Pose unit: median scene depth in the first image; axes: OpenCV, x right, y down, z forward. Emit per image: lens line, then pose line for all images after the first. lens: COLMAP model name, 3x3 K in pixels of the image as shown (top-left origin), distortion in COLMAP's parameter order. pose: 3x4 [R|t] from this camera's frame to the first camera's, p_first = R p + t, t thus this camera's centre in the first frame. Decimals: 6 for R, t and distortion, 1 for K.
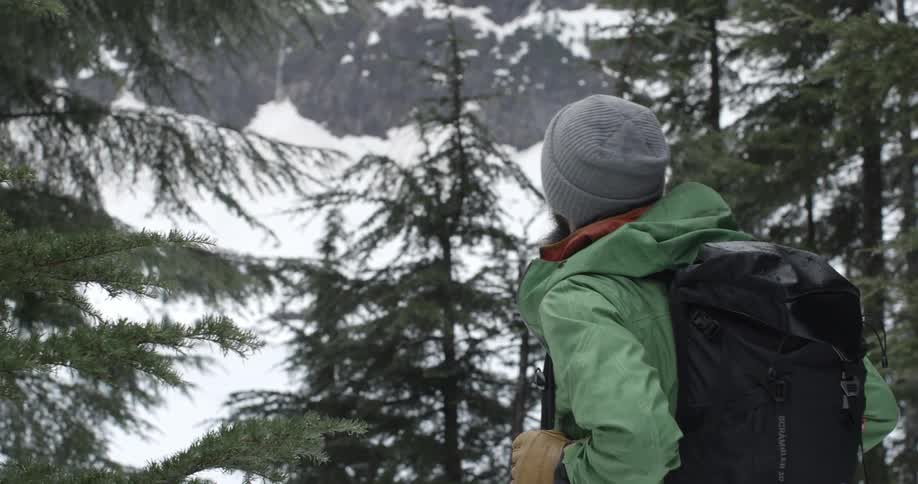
lens RADIAL K [[1963.8, 0, 459.0], [0, 1963.8, 242.0], [0, 0, 1]] dist [-0.173303, -0.005556]
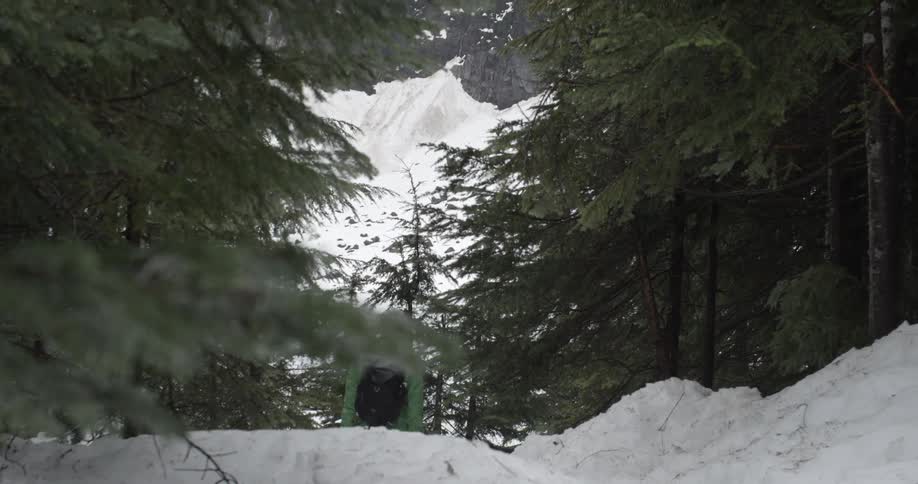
lens RADIAL K [[1963.8, 0, 459.0], [0, 1963.8, 242.0], [0, 0, 1]] dist [-0.173303, -0.005556]
pose [[0.999541, 0.028757, 0.009480, 0.024966], [-0.029006, 0.999209, 0.027218, -0.127349], [-0.008690, -0.027481, 0.999585, -1.180315]]
